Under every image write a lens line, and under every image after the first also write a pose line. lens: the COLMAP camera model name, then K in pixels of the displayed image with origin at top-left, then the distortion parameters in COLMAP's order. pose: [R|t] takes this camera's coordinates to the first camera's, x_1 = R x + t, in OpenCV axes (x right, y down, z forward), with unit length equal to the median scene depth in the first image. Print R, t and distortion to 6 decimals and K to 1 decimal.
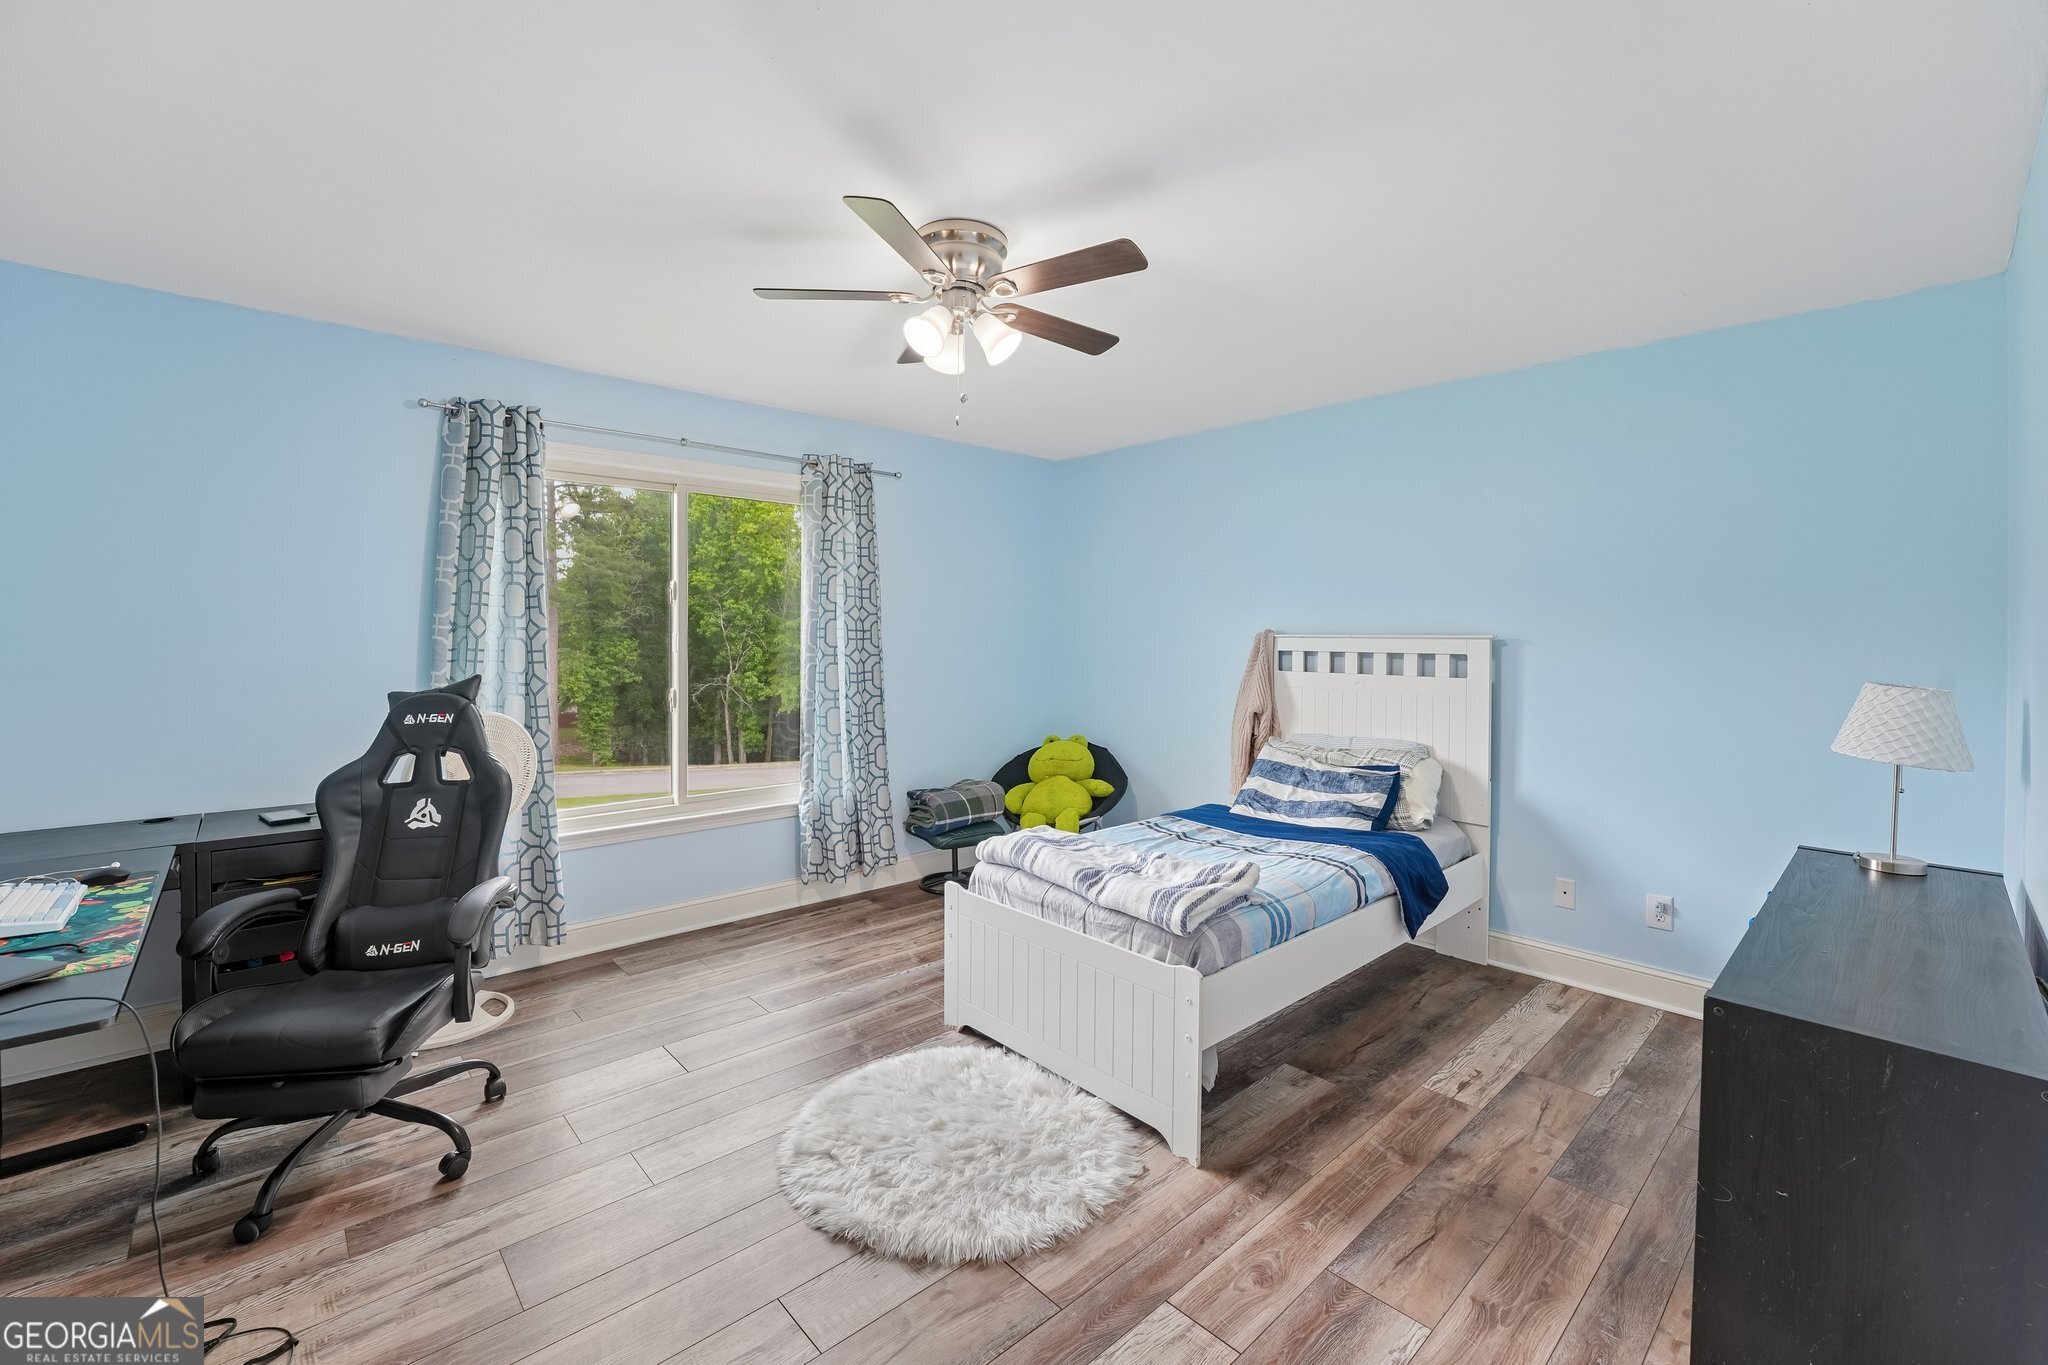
lens RADIAL K [[846.0, 0, 1015.6], [0, 846.0, 639.1], [0, 0, 1]] dist [-0.022437, -0.000093]
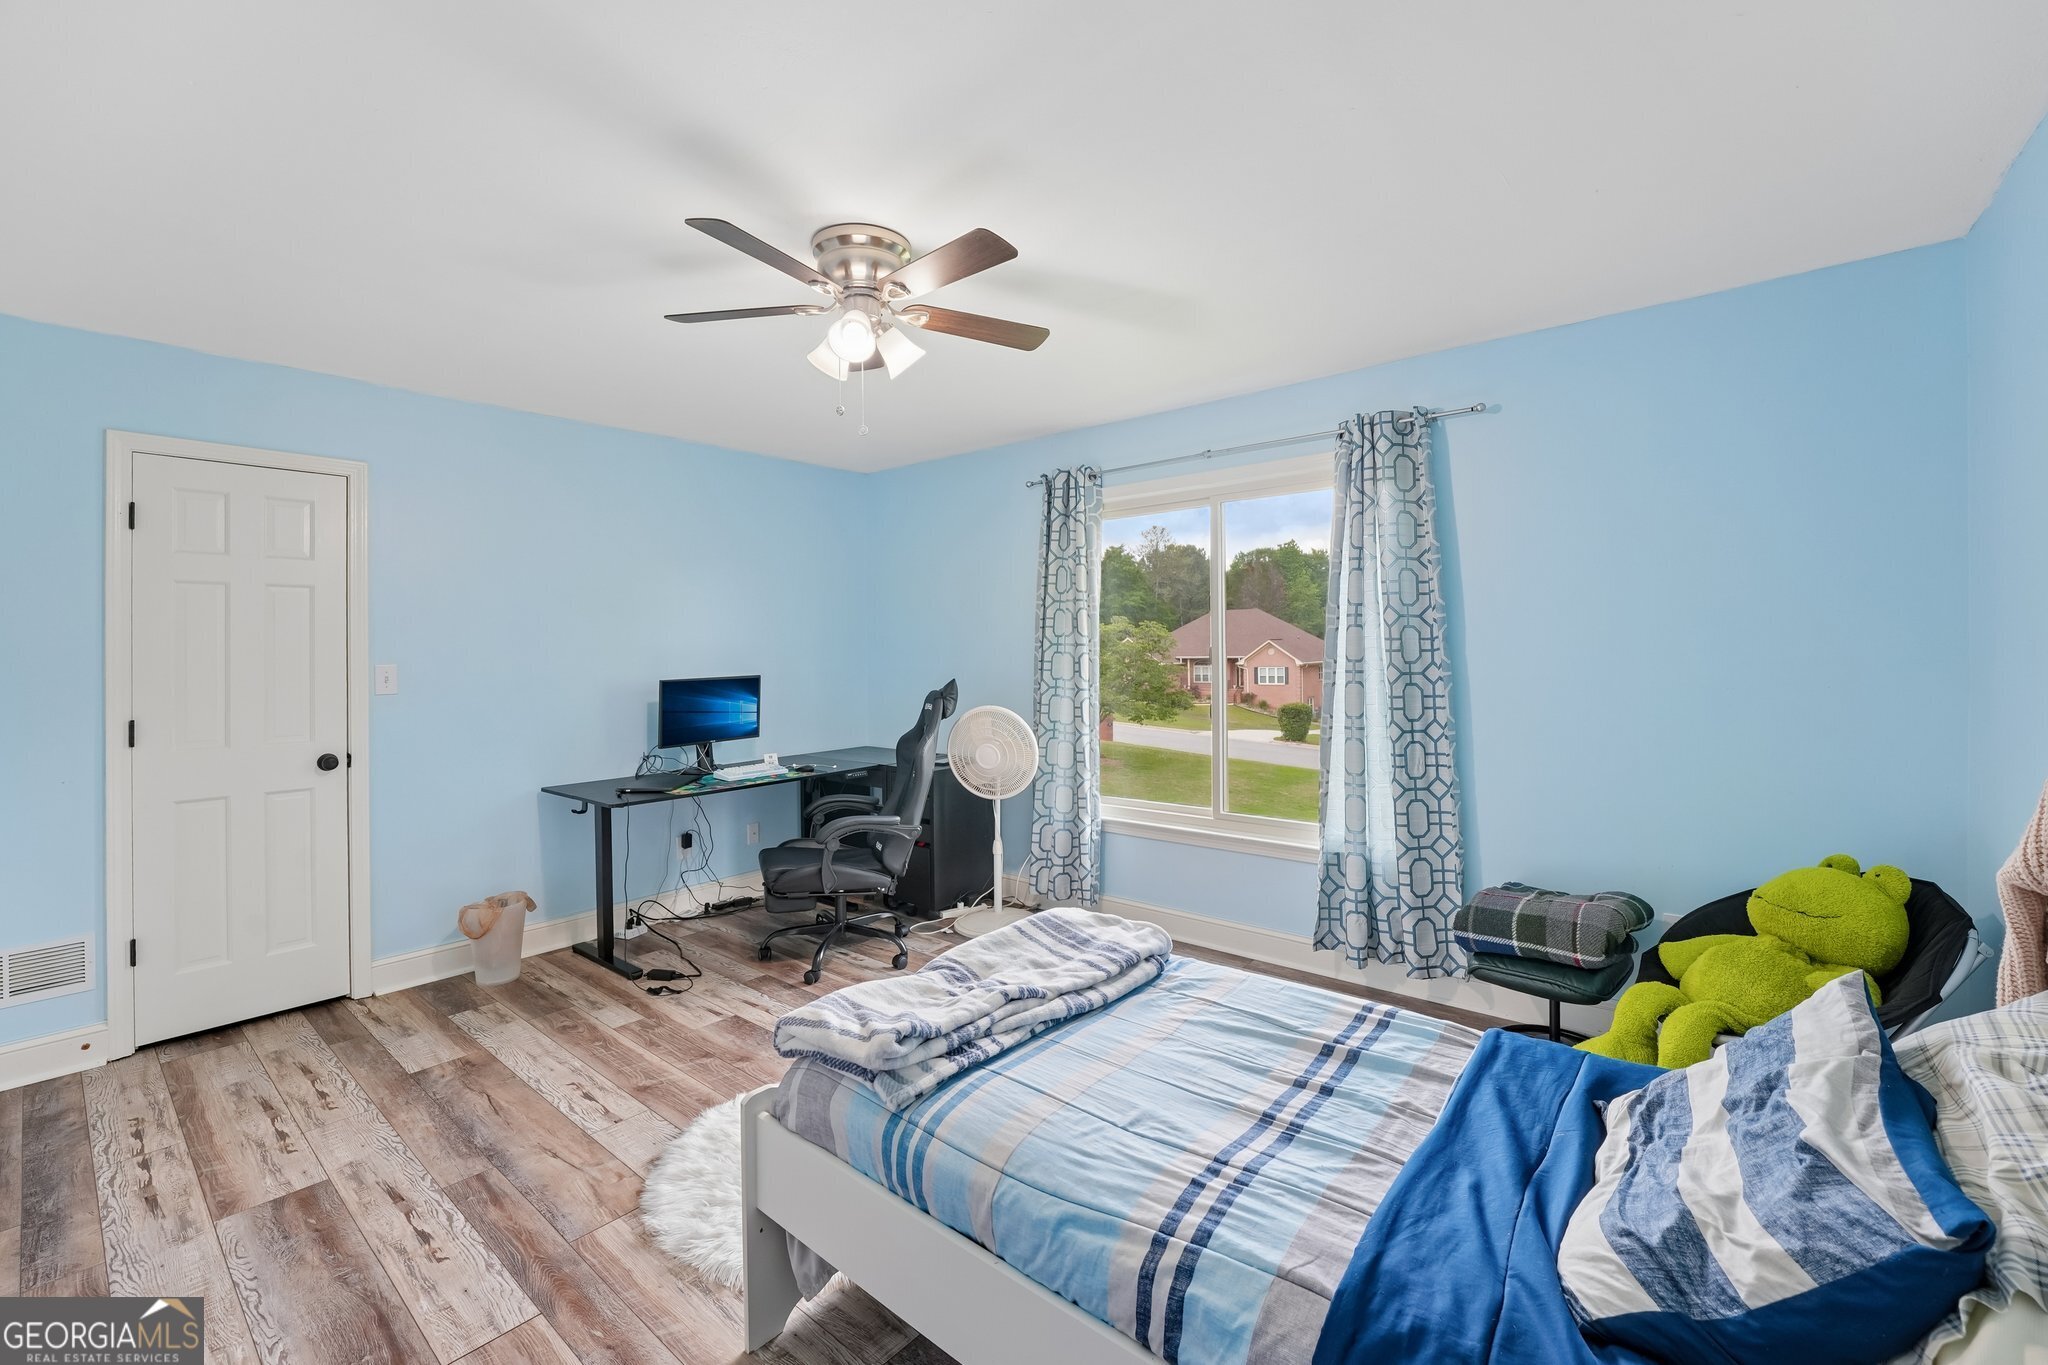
lens RADIAL K [[846.0, 0, 1015.6], [0, 846.0, 639.1], [0, 0, 1]] dist [-0.022437, -0.000093]
pose [[0.132560, -0.024589, -0.990870, 0.879582], [0.006713, 0.999692, -0.023910, 0.010529], [0.991152, -0.003482, 0.132684, 1.003842]]
